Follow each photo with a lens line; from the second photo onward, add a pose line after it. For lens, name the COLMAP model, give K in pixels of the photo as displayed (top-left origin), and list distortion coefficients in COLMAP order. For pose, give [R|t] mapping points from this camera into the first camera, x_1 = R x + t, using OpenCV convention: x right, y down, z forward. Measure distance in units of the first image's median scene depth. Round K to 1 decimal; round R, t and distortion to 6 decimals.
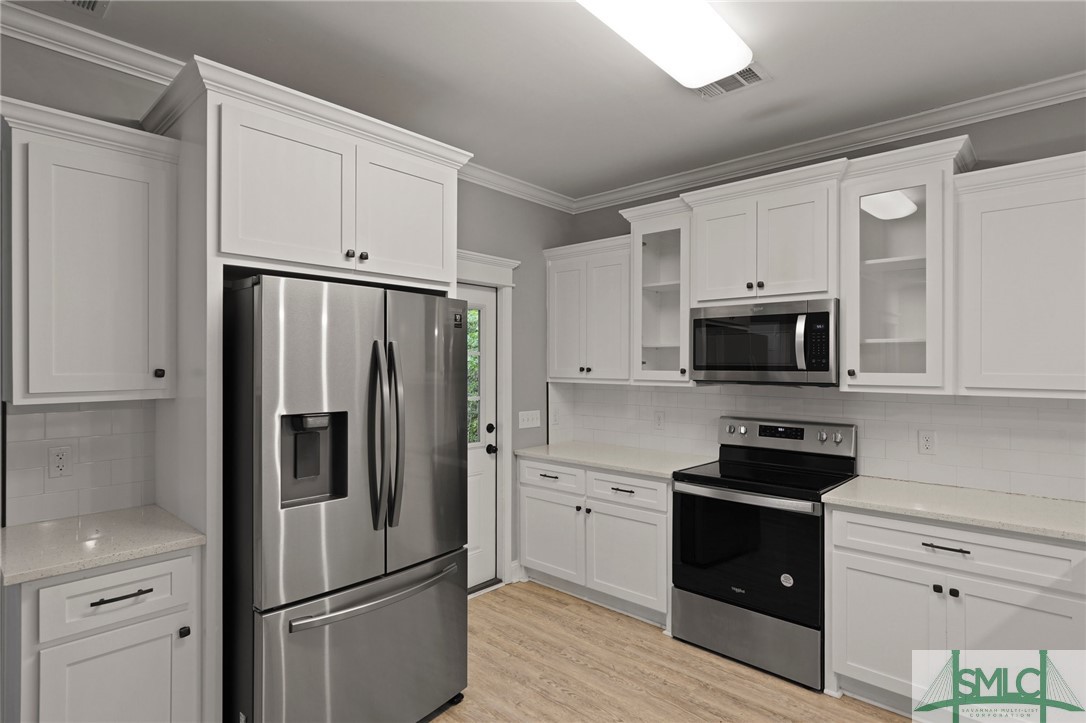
lens RADIAL K [[566.2, 0, 540.6], [0, 566.2, 364.3], [0, 0, 1]] dist [0.000597, 0.000355]
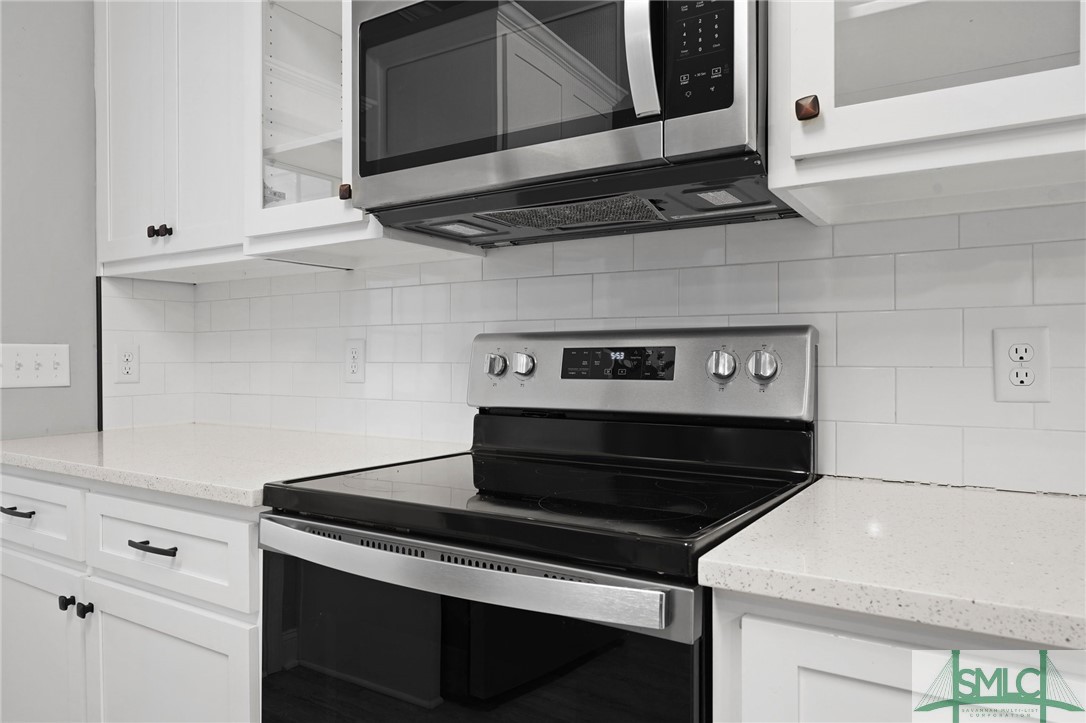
lens RADIAL K [[722.9, 0, 544.8], [0, 722.9, 360.5], [0, 0, 1]] dist [0.004733, -0.001148]
pose [[0.983852, -0.006439, 0.178869, 0.313807], [0.005196, 0.999959, 0.007419, 0.120400], [-0.178909, -0.006370, 0.983845, 0.589985]]
